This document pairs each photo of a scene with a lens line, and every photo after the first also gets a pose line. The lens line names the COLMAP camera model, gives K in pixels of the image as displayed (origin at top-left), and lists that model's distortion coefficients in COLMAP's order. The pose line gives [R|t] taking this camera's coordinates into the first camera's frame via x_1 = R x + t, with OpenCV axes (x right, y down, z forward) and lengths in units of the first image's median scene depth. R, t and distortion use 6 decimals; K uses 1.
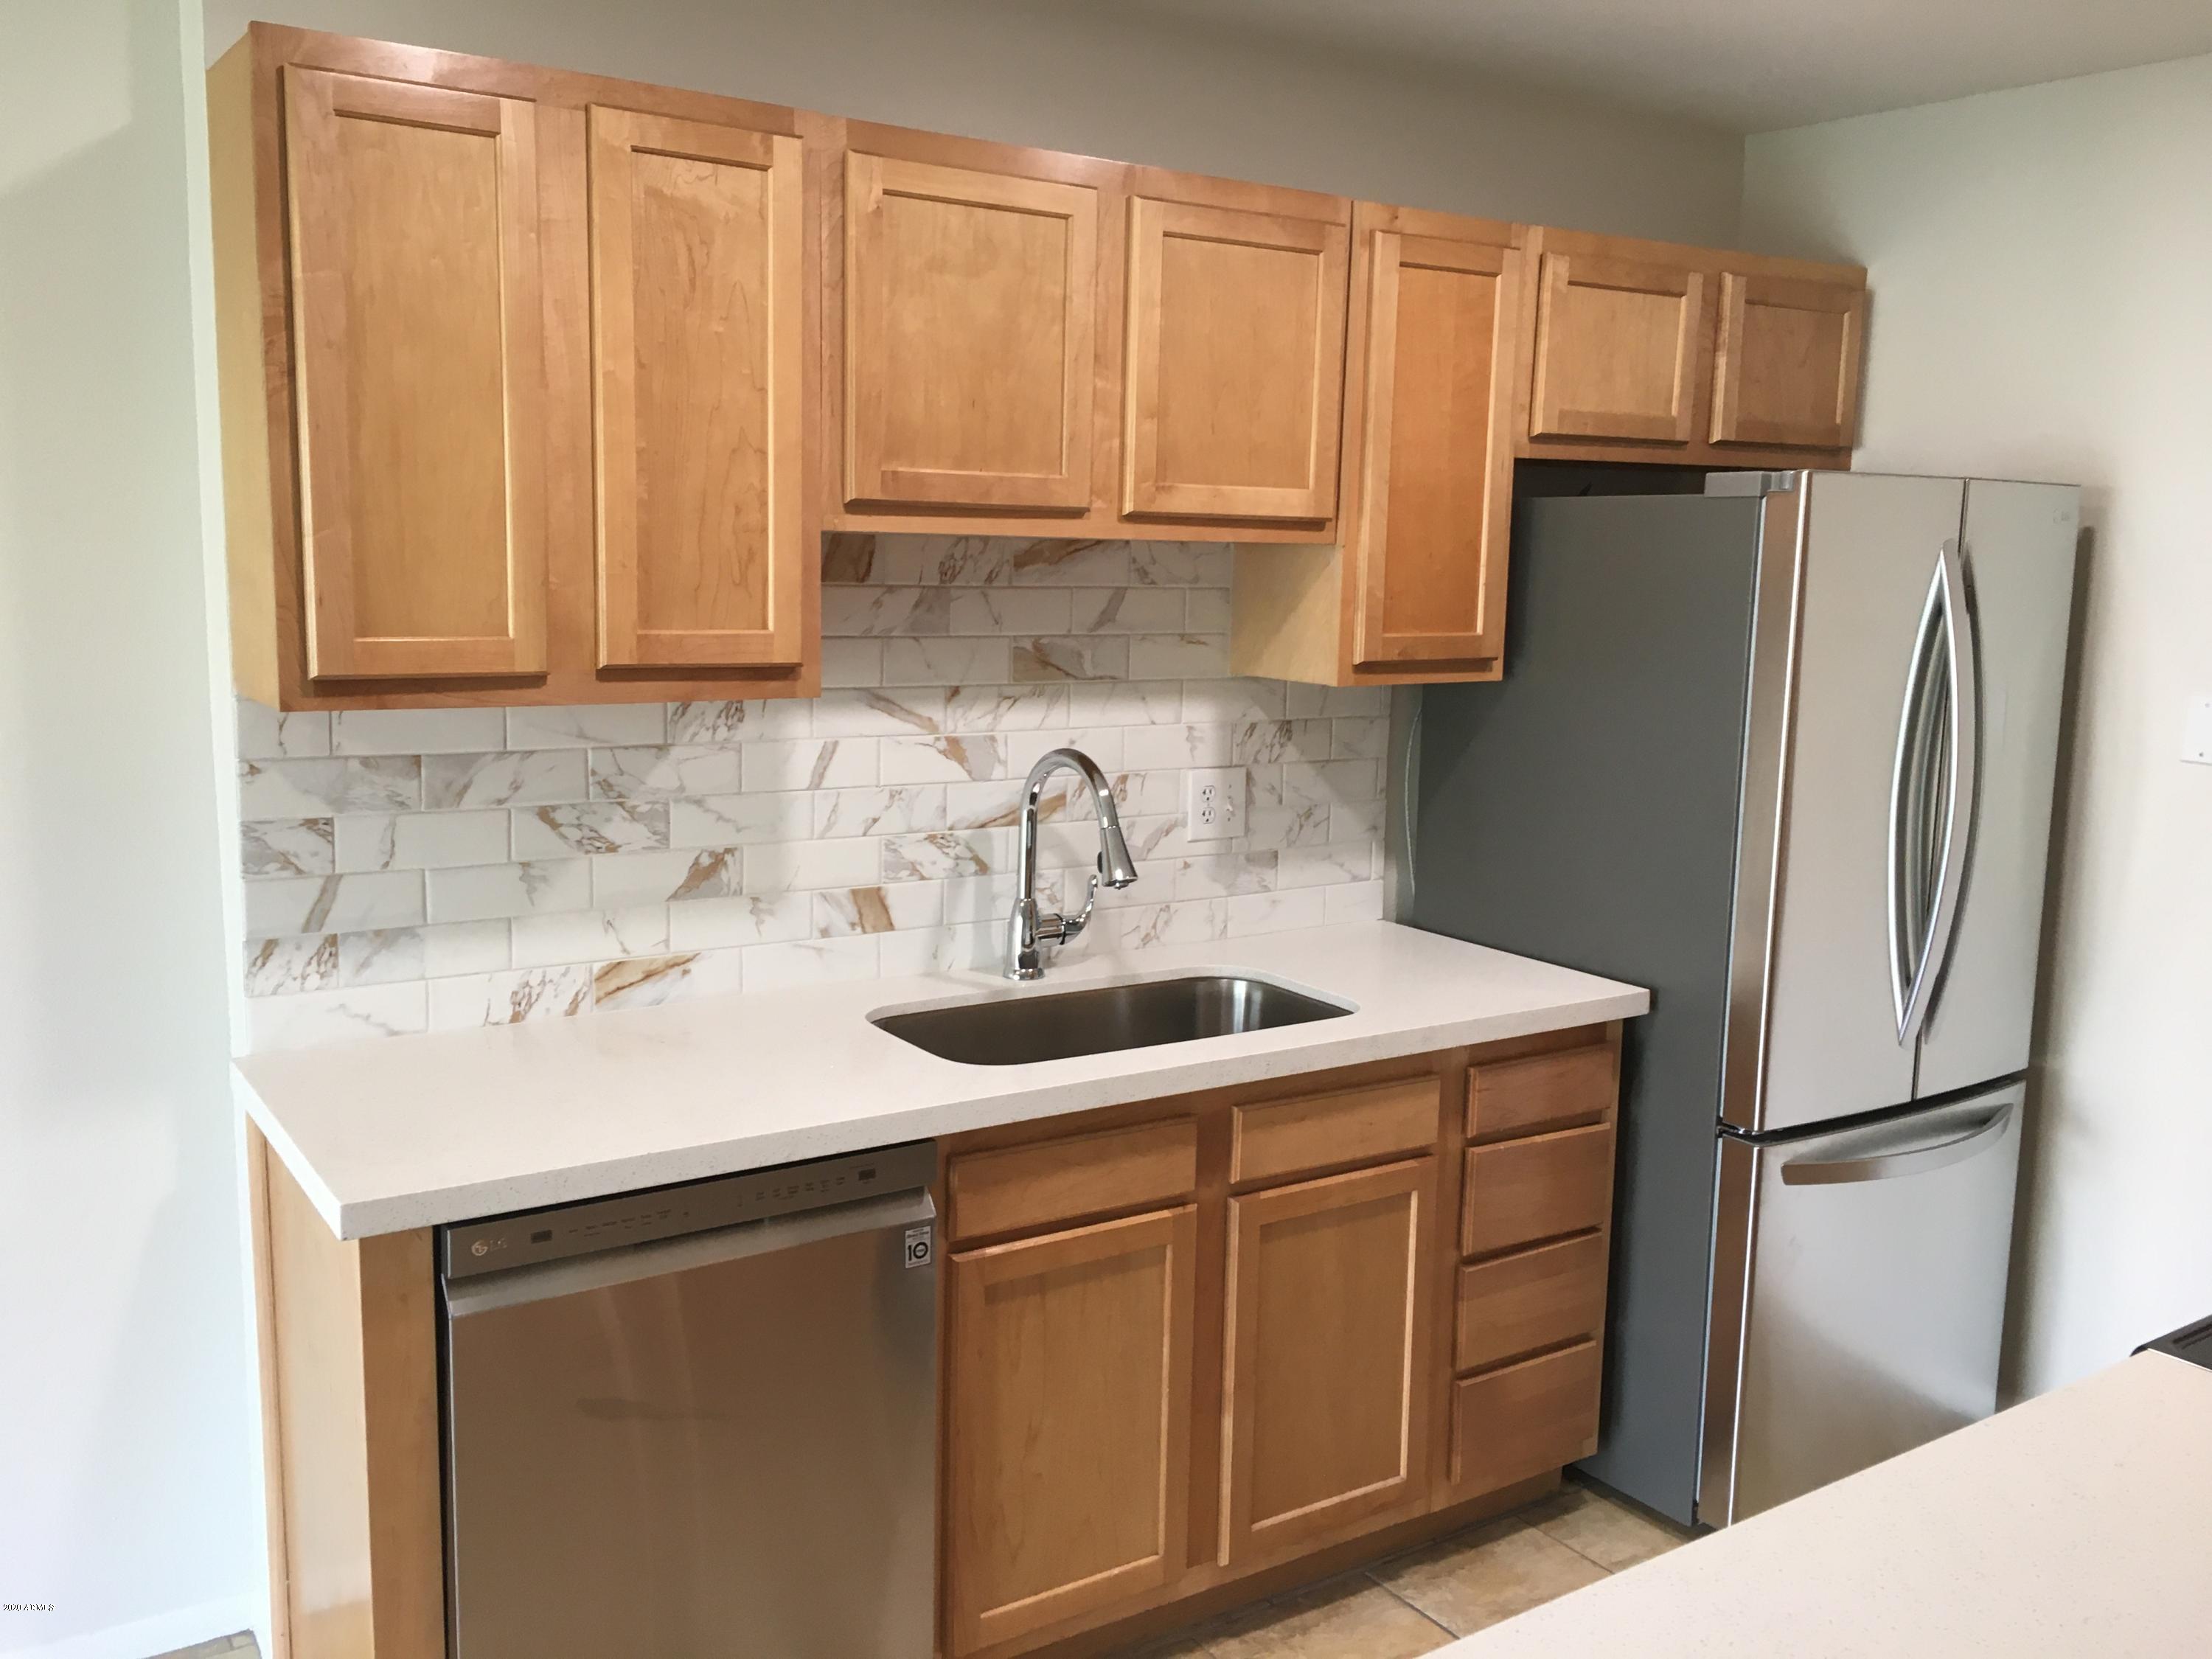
lens RADIAL K [[1898.0, 0, 1115.4], [0, 1898.0, 826.8], [0, 0, 1]] dist [0.048192, -0.026017]
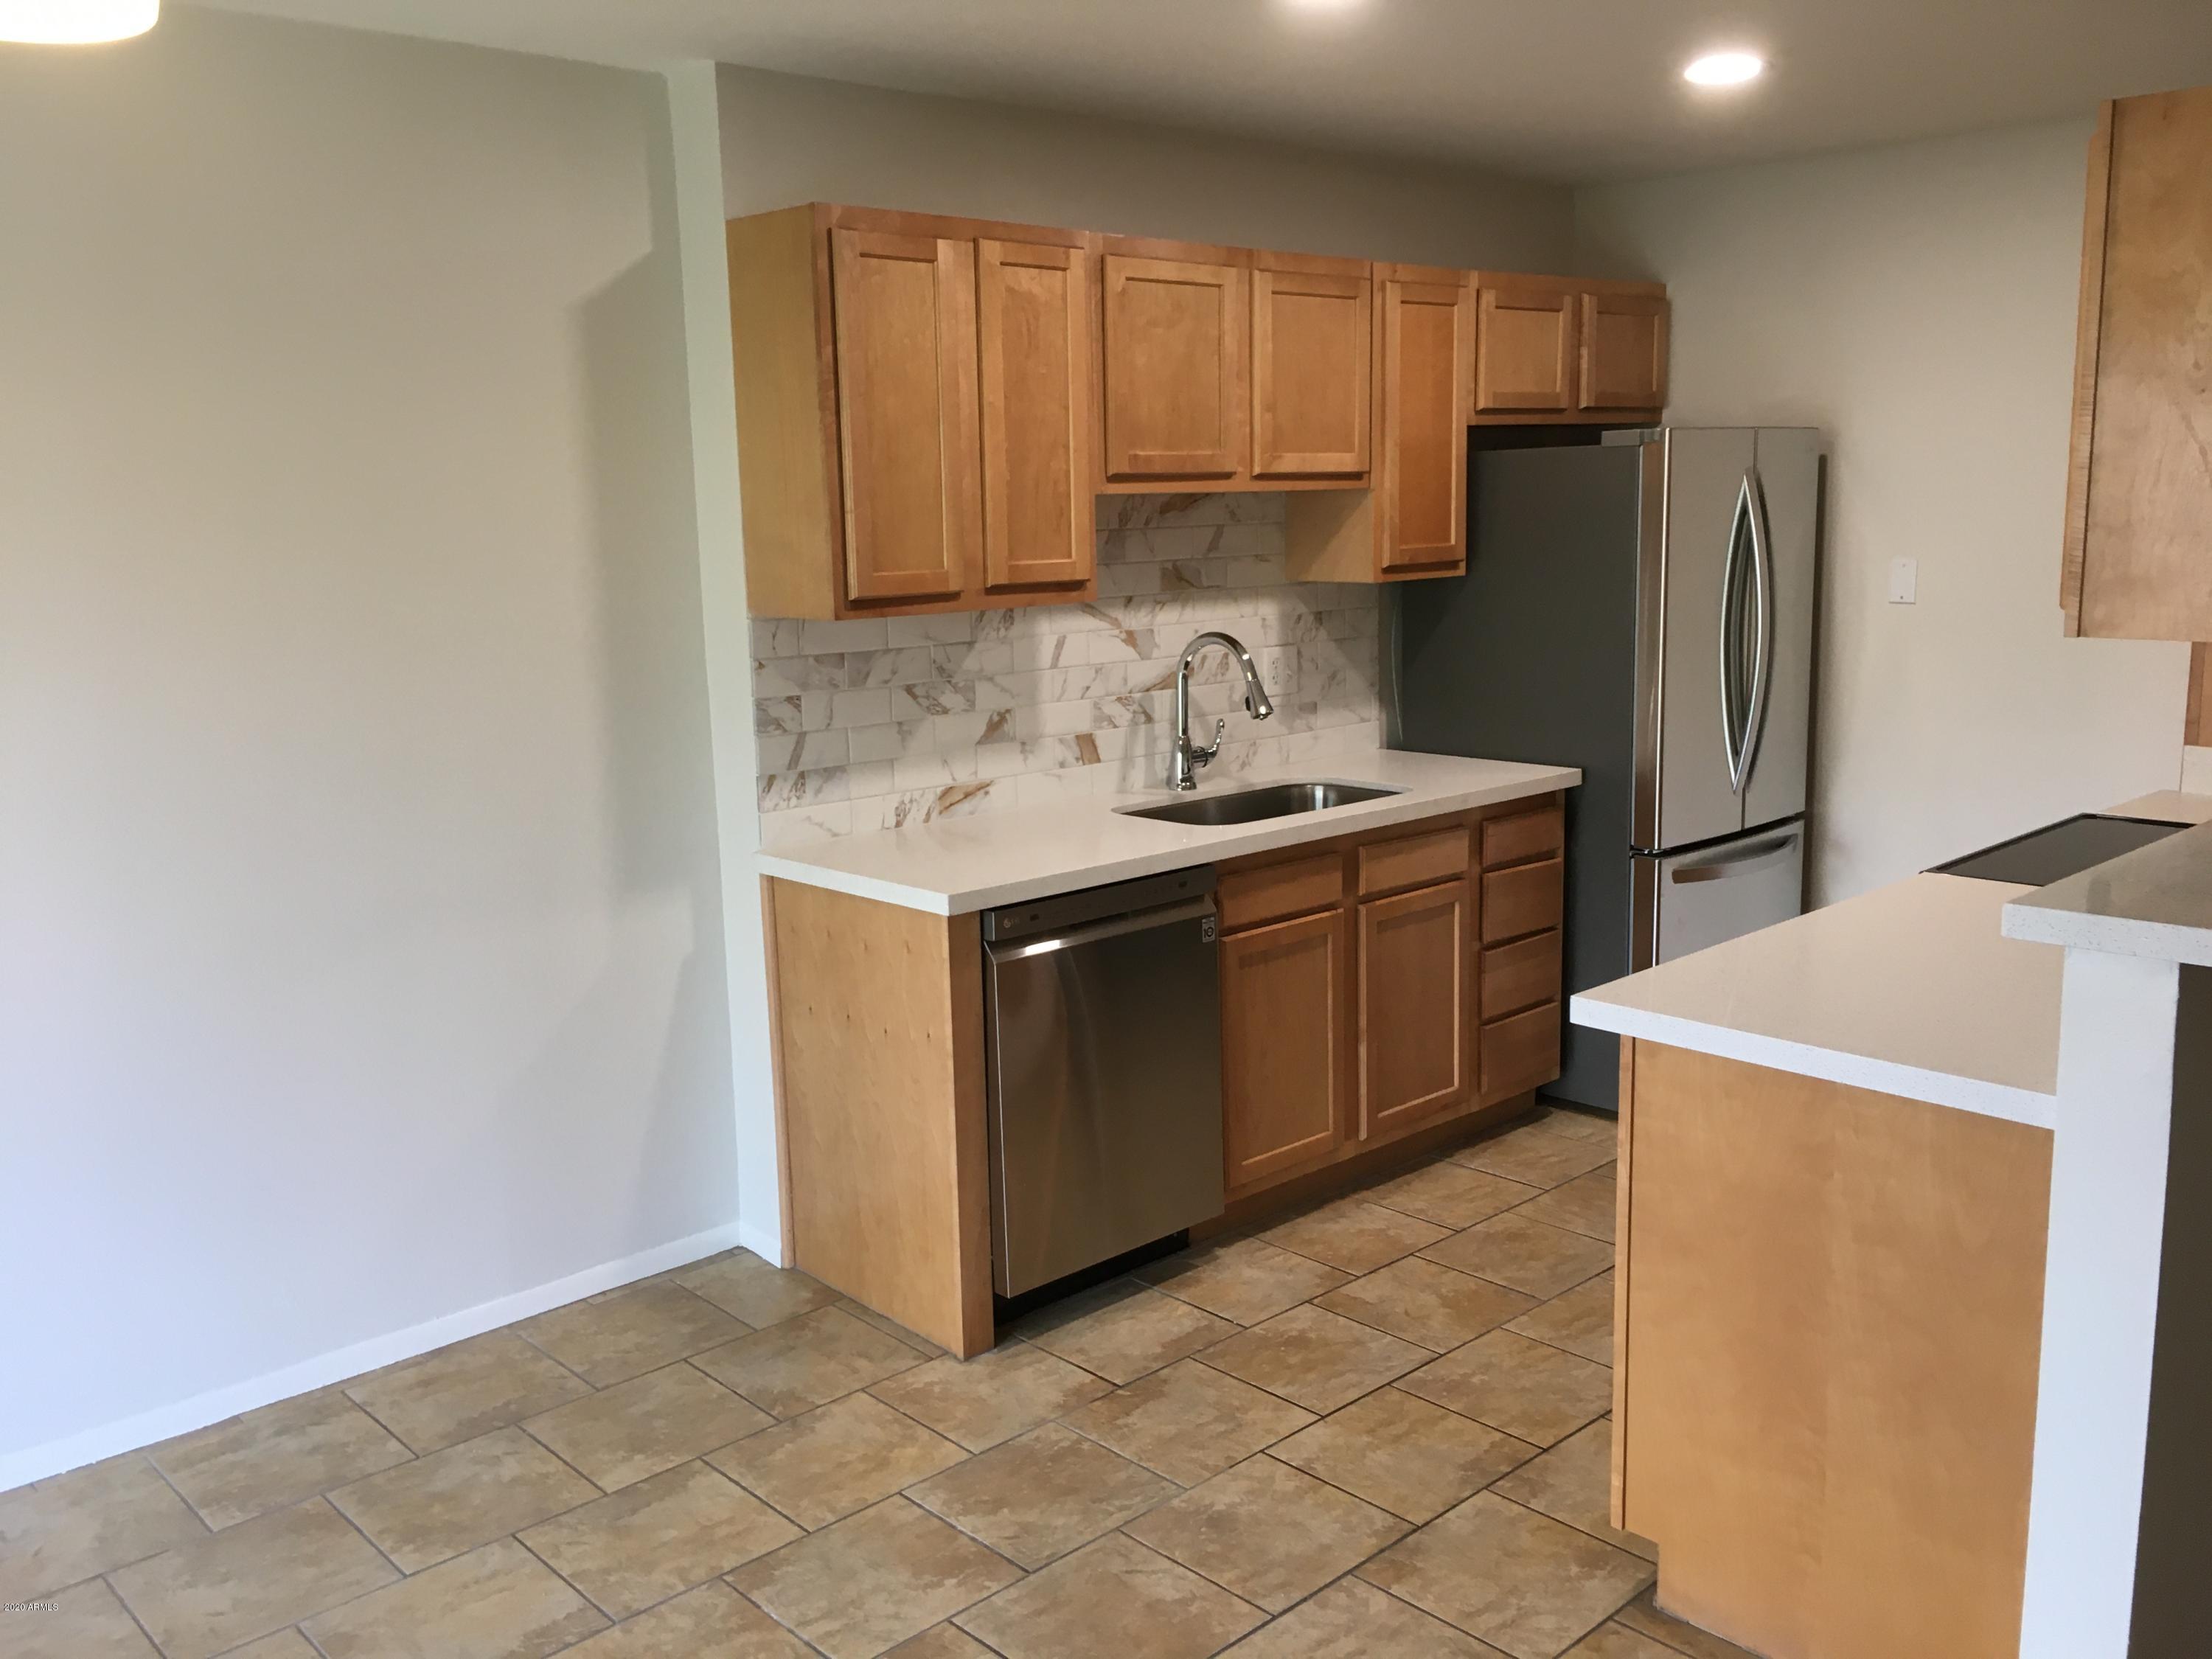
lens RADIAL K [[1898.0, 0, 1099.0], [0, 1898.0, 828.0], [0, 0, 1]] dist [0.048192, -0.026017]
pose [[0.986712, -0.072601, 0.145355, -0.345438], [0.069138, 0.997193, 0.028741, 0.064524], [-0.147034, -0.018309, 0.988962, -0.485909]]
